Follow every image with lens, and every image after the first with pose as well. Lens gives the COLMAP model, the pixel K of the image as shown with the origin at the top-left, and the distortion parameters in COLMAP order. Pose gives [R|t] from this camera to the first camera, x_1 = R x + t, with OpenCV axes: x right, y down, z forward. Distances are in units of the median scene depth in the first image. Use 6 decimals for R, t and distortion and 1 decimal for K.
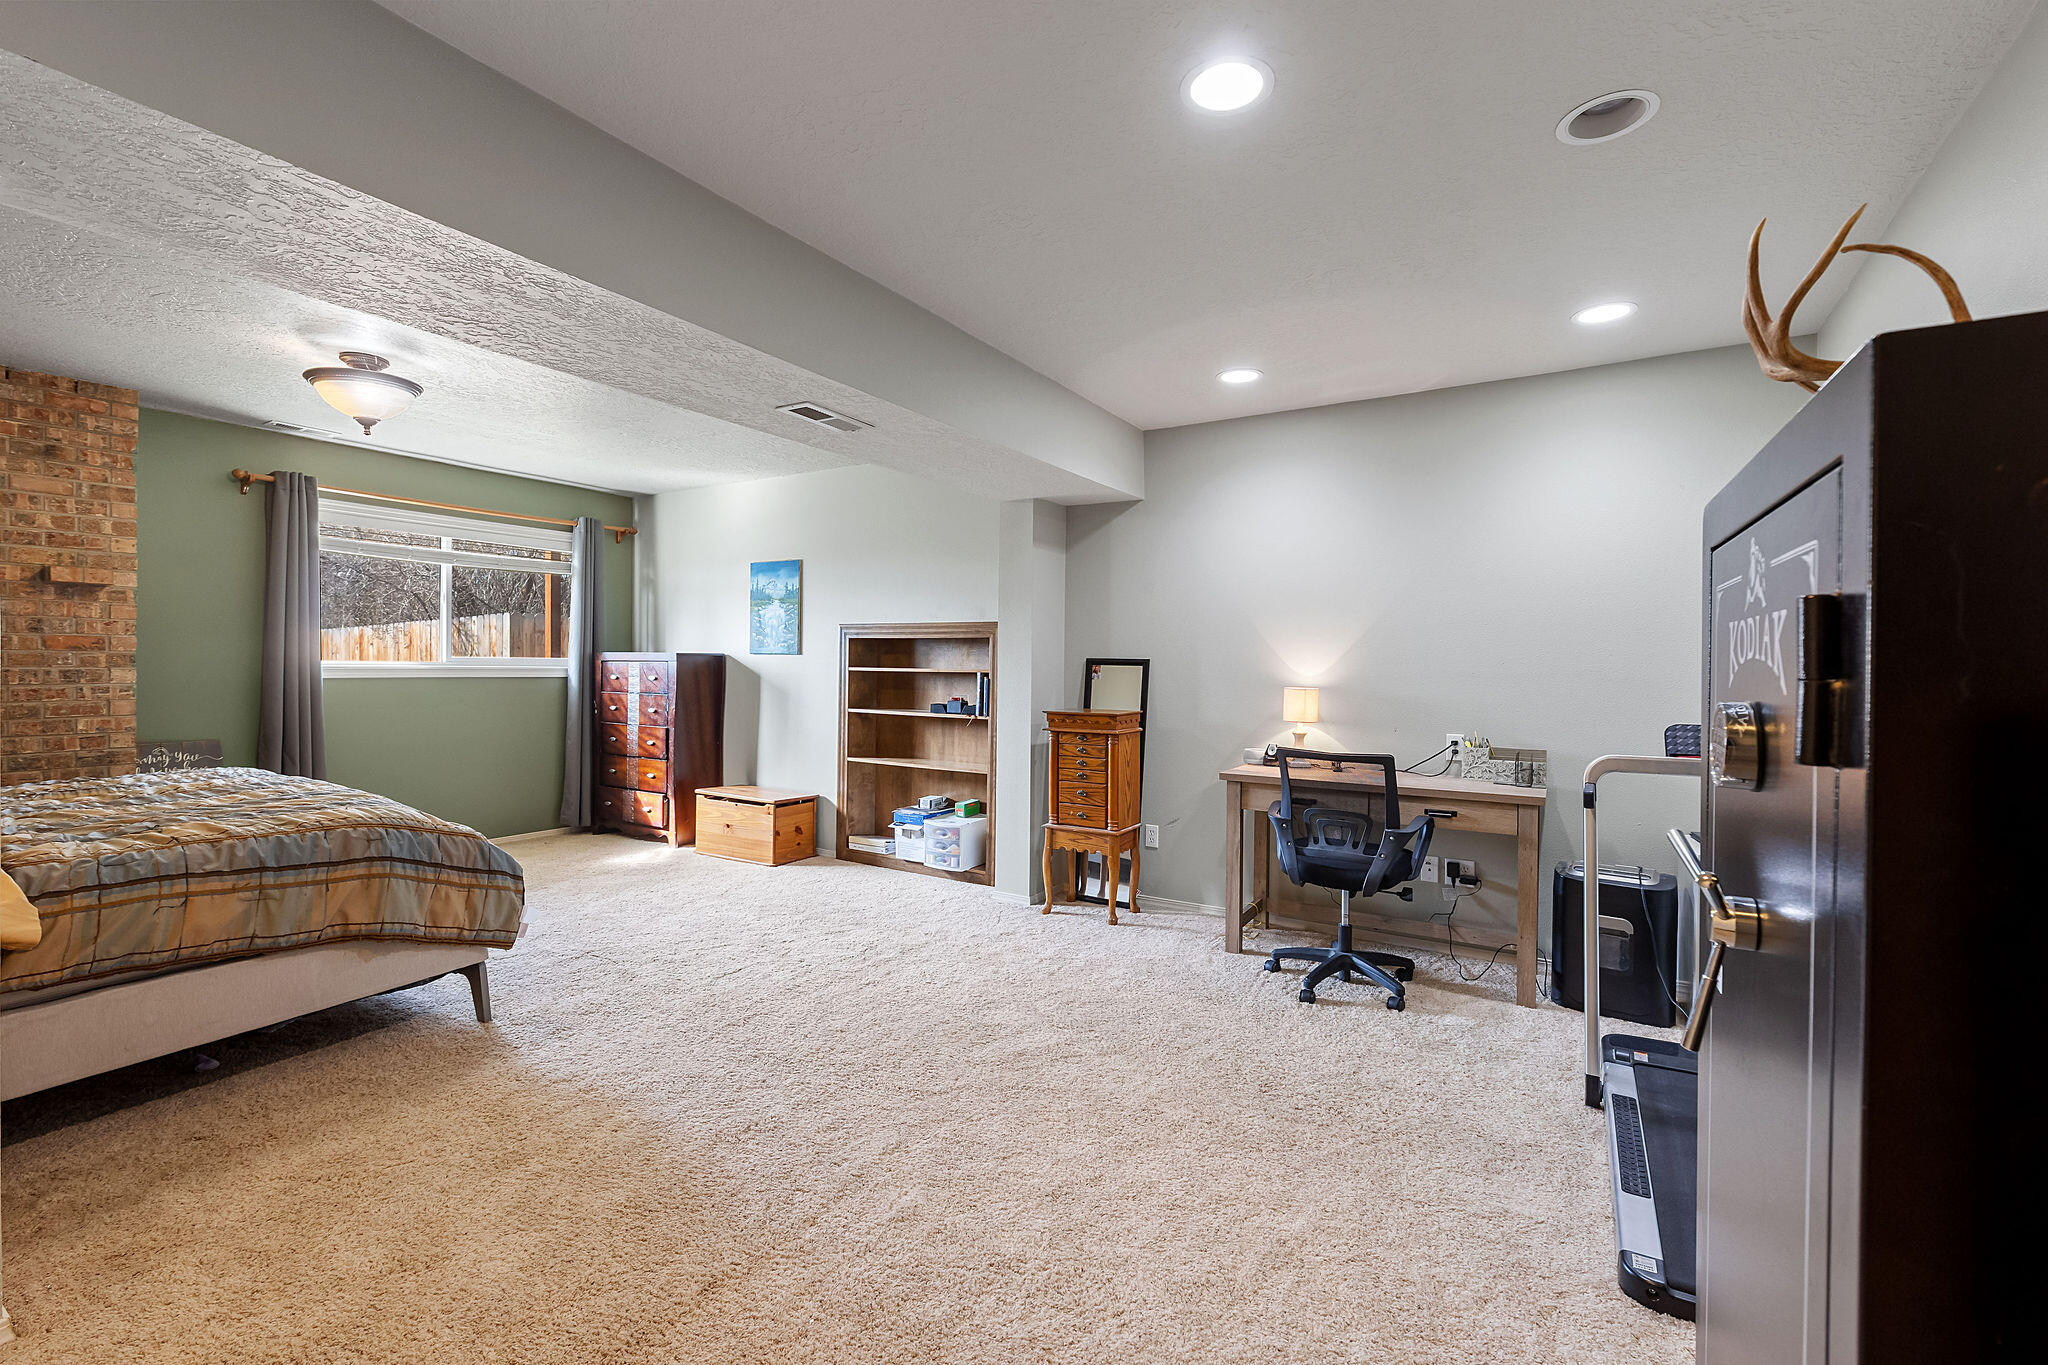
lens RADIAL K [[879.2, 0, 1027.0], [0, 879.2, 668.4], [0, 0, 1]] dist [-0.001251, -0.000028]
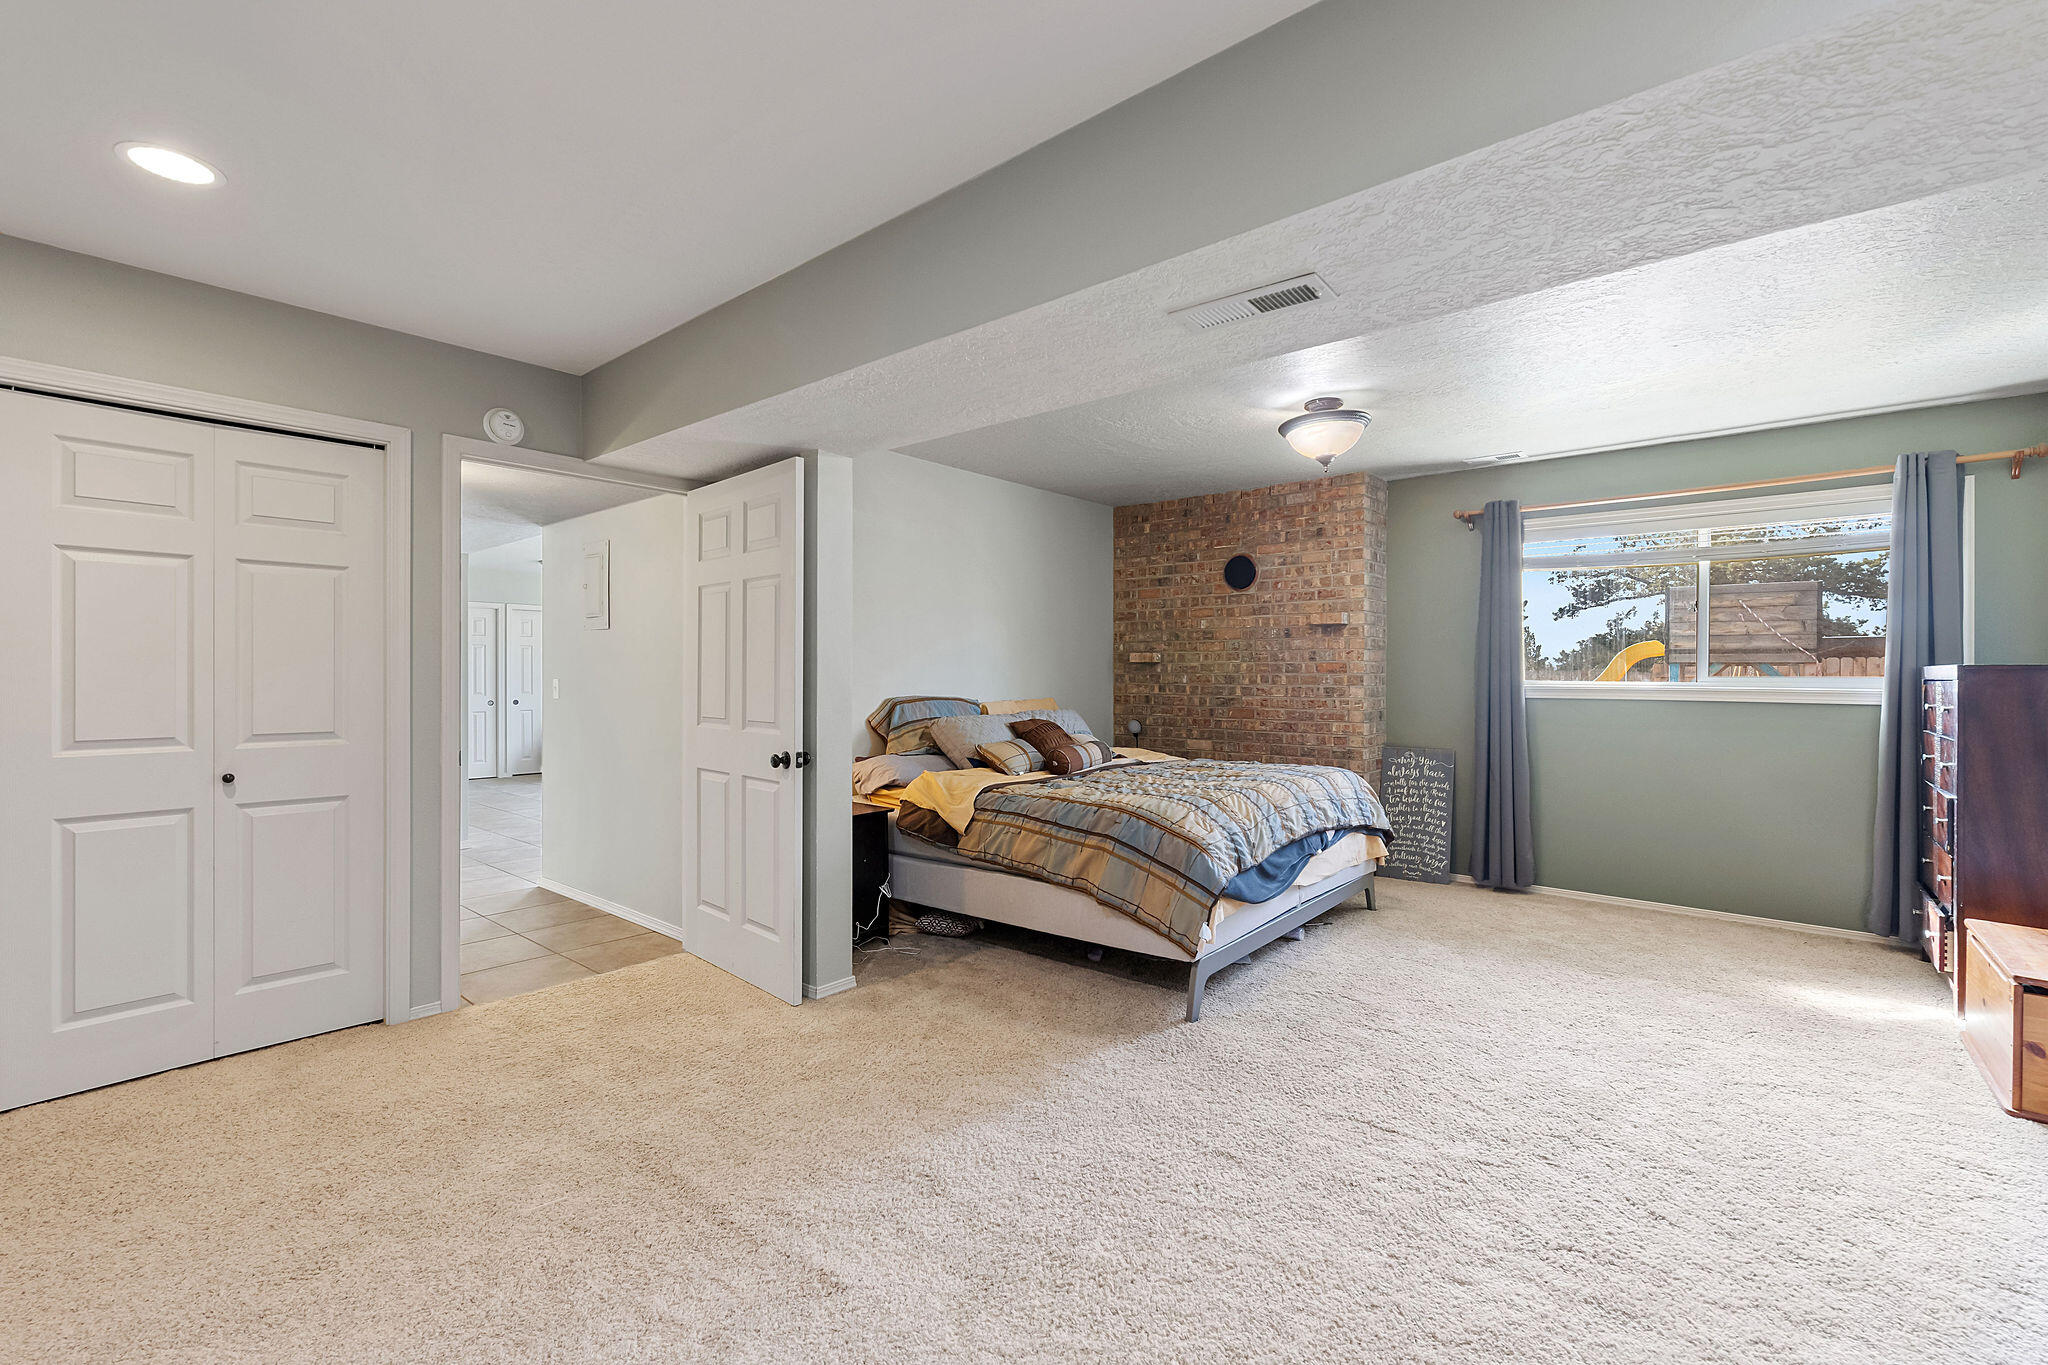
lens RADIAL K [[879.2, 0, 1027.0], [0, 879.2, 668.4], [0, 0, 1]] dist [-0.001251, -0.000028]
pose [[-0.150788, -0.019991, -0.988364, 0.346734], [-0.010652, 0.999770, -0.018596, 0.002816], [0.988509, 0.007724, -0.150966, 0.734304]]
